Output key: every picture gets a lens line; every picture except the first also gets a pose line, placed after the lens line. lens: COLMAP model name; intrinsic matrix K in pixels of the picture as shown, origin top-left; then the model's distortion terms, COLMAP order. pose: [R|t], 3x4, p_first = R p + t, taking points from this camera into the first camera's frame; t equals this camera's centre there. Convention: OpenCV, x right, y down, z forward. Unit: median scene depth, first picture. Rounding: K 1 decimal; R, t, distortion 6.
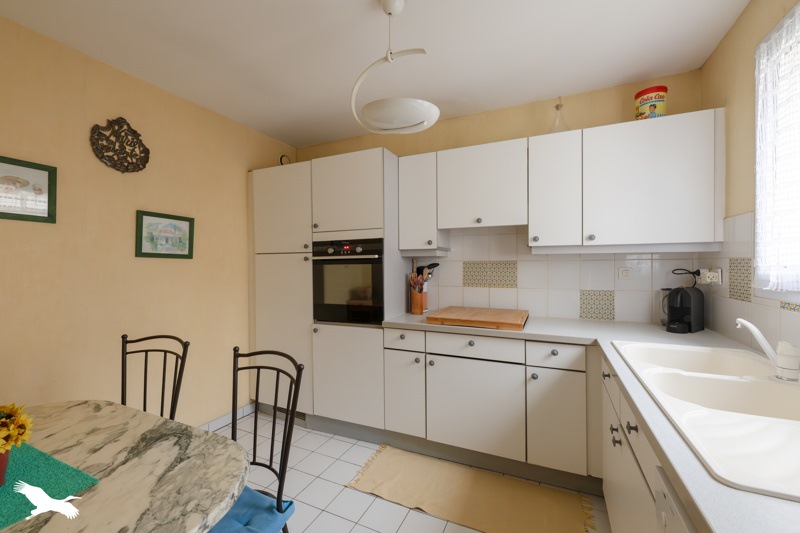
lens RADIAL K [[328.2, 0, 397.7], [0, 328.2, 265.7], [0, 0, 1]] dist [-0.002027, -0.000217]
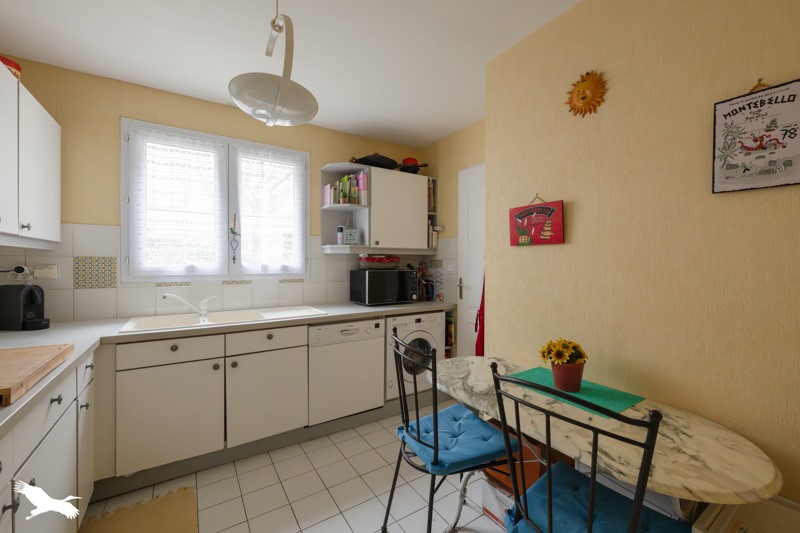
lens RADIAL K [[328.2, 0, 399.6], [0, 328.2, 265.0], [0, 0, 1]] dist [-0.002027, -0.000217]
pose [[-0.849387, 0.000151, 0.527771, -1.166587], [-0.001753, 0.999994, -0.003108, 0.016946], [-0.527768, -0.003565, -0.849381, 2.387646]]
